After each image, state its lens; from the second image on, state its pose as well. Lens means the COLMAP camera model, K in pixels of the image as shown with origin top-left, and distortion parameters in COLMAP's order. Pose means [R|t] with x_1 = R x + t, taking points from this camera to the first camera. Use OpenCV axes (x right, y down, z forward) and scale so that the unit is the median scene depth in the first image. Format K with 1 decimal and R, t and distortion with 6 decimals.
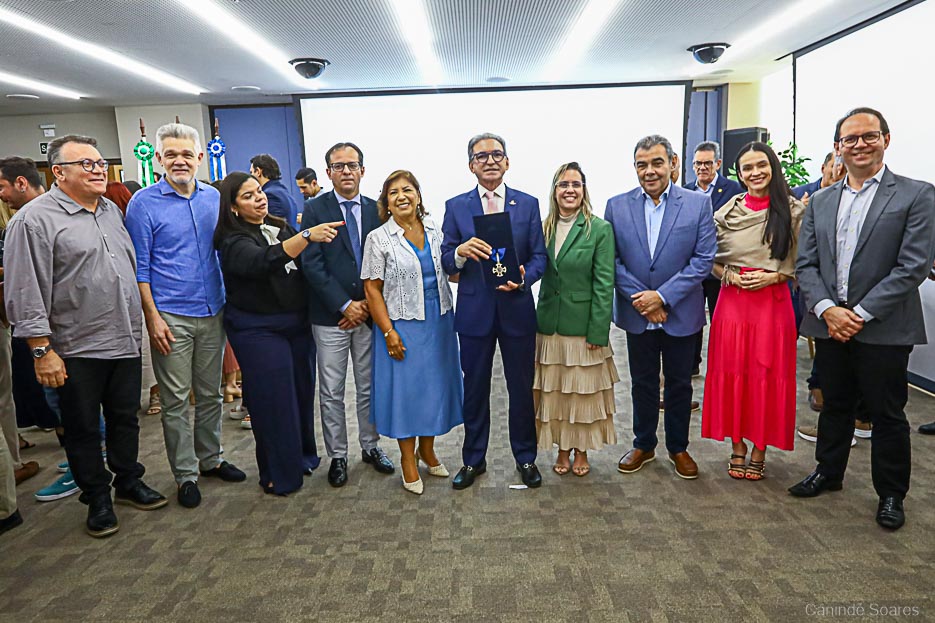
lens RADIAL K [[632.6, 0, 470.4], [0, 632.6, 306.3], [0, 0, 1]] dist [-0.000329, 0.002633]
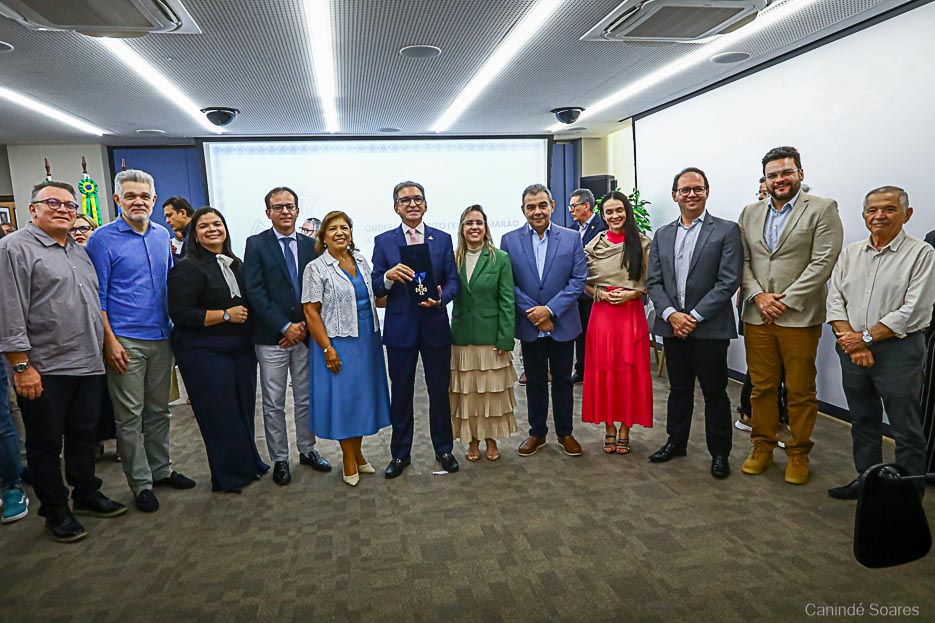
lens RADIAL K [[602.7, 0, 455.8], [0, 602.7, 312.3], [0, 0, 1]] dist [-0.001944, 0.000300]
pose [[0.983066, -0.025225, 0.181506, -0.097843], [0.032421, 0.998797, -0.036790, 0.024400], [-0.180359, 0.042052, 0.982701, -0.147219]]
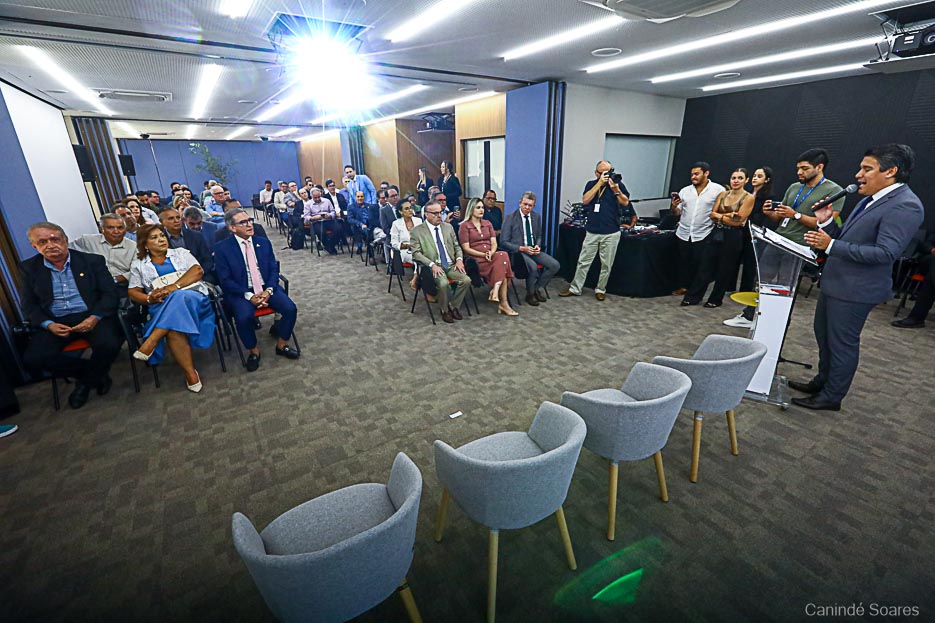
lens RADIAL K [[422.3, 0, 470.4], [0, 422.3, 314.9], [0, 0, 1]] dist [0.001921, 0.000137]
pose [[-0.831175, 0.229811, -0.506295, 0.475814], [-0.048997, 0.876769, 0.478410, -0.353499], [0.553848, 0.422449, -0.717488, 1.620290]]
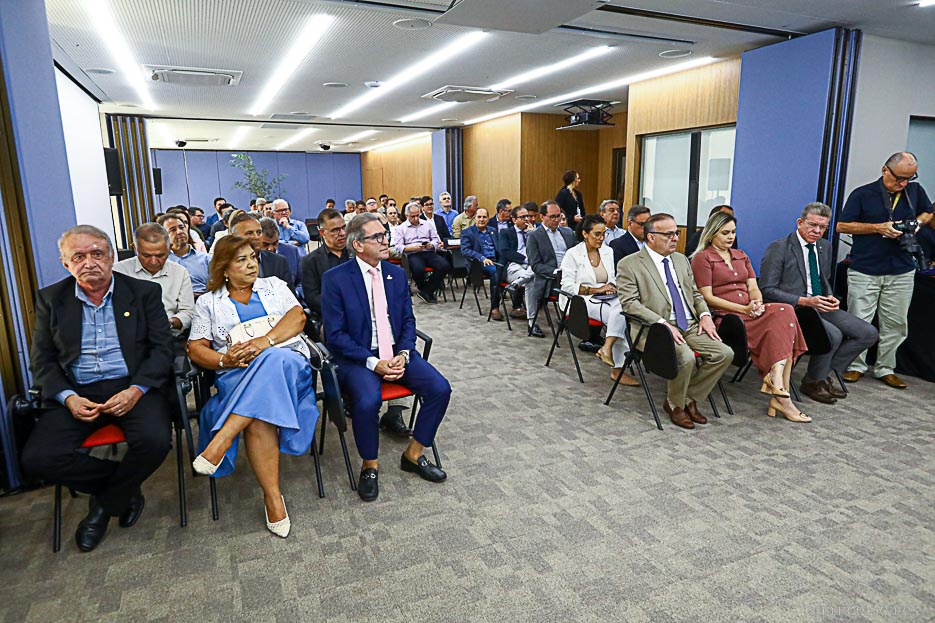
lens RADIAL K [[597.6, 0, 467.5], [0, 597.6, 311.5], [0, 0, 1]] dist [-0.001323, 0.001508]
pose [[-0.909407, 0.123549, -0.397132, 0.608815], [-0.027818, 0.934652, 0.354475, -0.225772], [0.414975, 0.333410, -0.846542, 1.255384]]
